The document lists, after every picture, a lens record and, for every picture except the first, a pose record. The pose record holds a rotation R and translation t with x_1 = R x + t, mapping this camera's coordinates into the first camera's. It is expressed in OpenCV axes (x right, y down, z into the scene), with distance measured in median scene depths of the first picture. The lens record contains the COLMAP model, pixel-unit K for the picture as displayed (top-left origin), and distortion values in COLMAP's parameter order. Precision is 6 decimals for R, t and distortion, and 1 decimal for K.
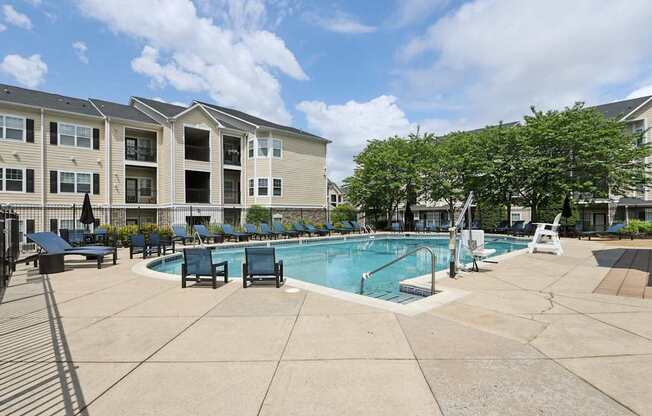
lens RADIAL K [[306.4, 0, 326.0], [0, 306.4, 208.0], [0, 0, 1]] dist [-0.016632, -0.000196]
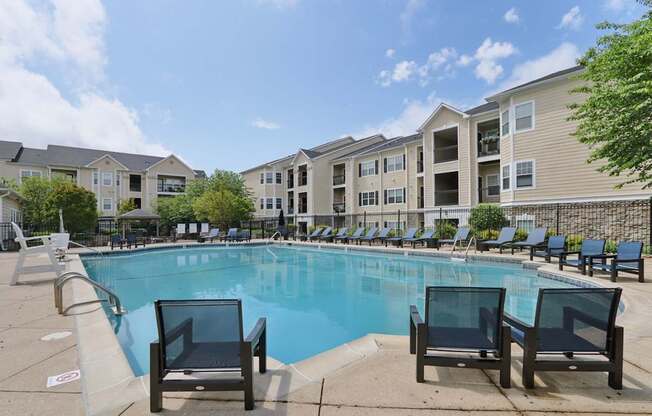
lens RADIAL K [[316.2, 0, 326.8], [0, 316.2, 215.3], [0, 0, 1]] dist [-0.013983, -0.000116]
pose [[-0.067176, -0.010611, -0.997685, 0.624850], [0.045896, 0.998852, -0.013713, 0.012425], [0.996685, -0.046711, -0.066612, 0.692135]]
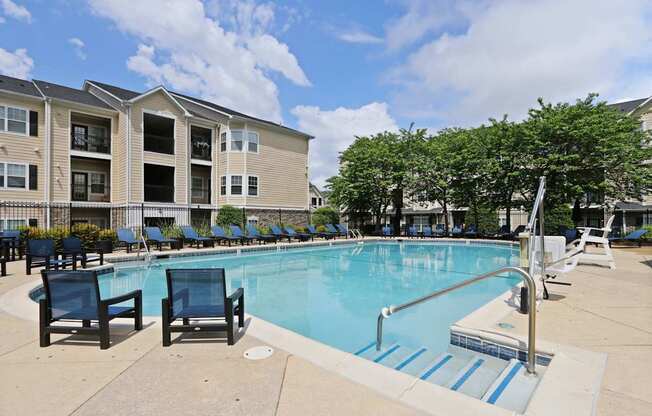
lens RADIAL K [[316.2, 0, 326.8], [0, 316.2, 215.3], [0, 0, 1]] dist [-0.013983, -0.000116]
pose [[0.997779, 0.010481, 0.065789, -0.005643], [-0.011258, 0.999871, 0.011448, 0.005753], [-0.065660, -0.012164, 0.997768, 0.081038]]
